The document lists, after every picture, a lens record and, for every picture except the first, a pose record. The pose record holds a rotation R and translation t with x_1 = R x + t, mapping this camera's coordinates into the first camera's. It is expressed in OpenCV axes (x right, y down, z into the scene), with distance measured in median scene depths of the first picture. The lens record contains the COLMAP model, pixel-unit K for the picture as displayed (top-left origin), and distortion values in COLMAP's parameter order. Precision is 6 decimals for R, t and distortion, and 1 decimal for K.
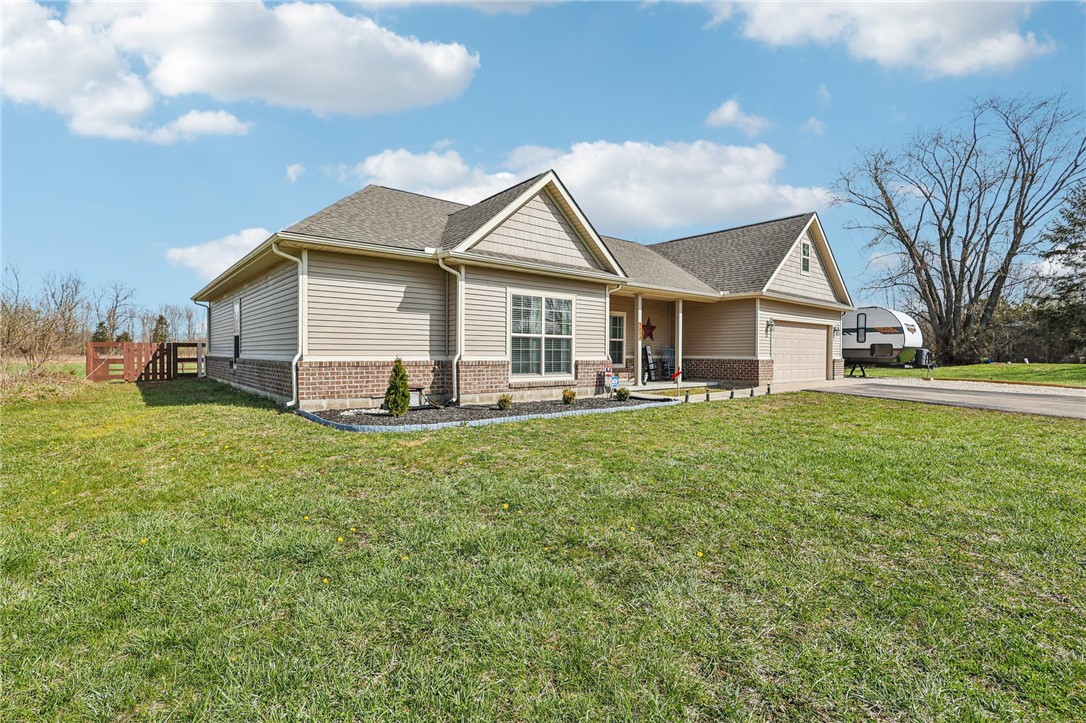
lens RADIAL K [[504.7, 0, 539.4], [0, 504.7, 355.8], [0, 0, 1]] dist [0.001564, -0.000445]
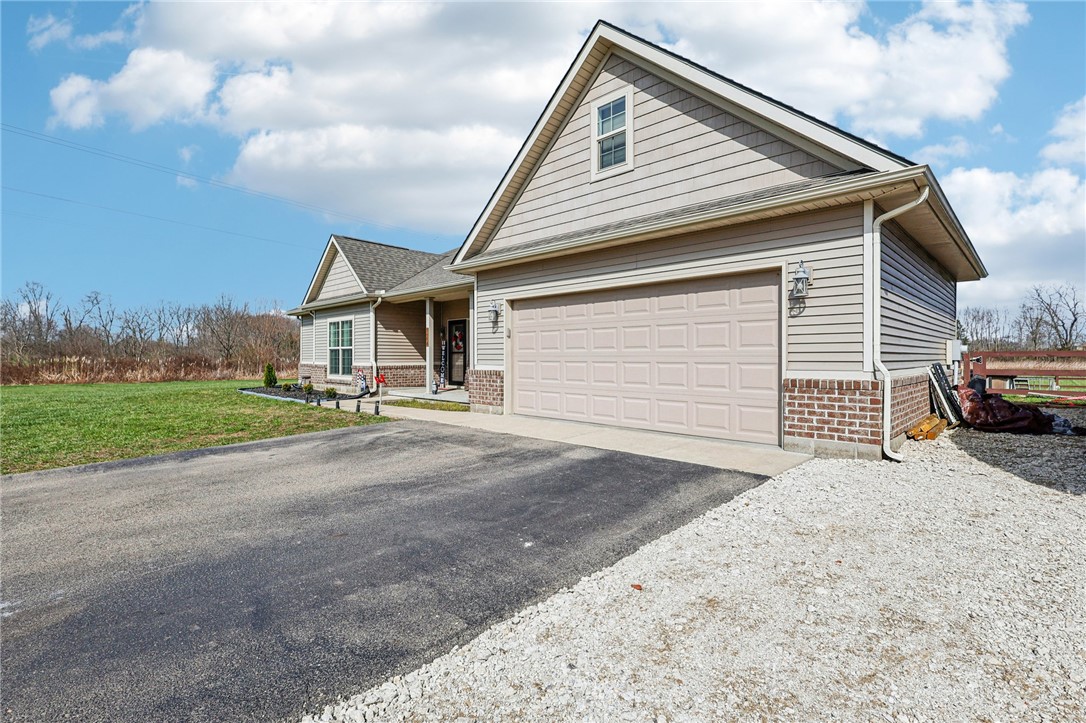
lens RADIAL K [[504.7, 0, 539.4], [0, 504.7, 355.8], [0, 0, 1]] dist [0.001564, -0.000445]
pose [[0.102804, -0.008903, -0.994662, 1.379072], [-0.003767, 0.999949, -0.009340, -0.005456], [0.994694, 0.004707, 0.102765, 1.305795]]
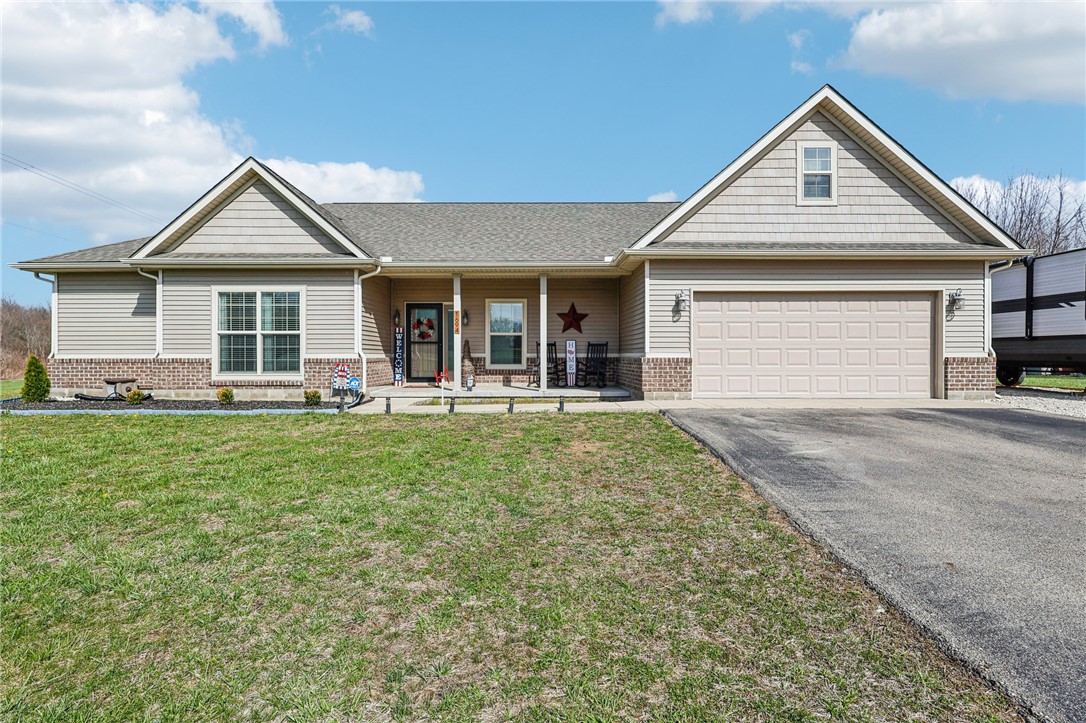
lens RADIAL K [[489.5, 0, 545.8], [0, 489.5, 358.7], [0, 0, 1]] dist [0.000151, -0.000066]
pose [[0.772759, -0.004332, -0.634684, 0.933425], [0.002779, 0.999990, -0.003441, 0.013671], [0.634693, 0.000895, 0.772764, 0.580203]]
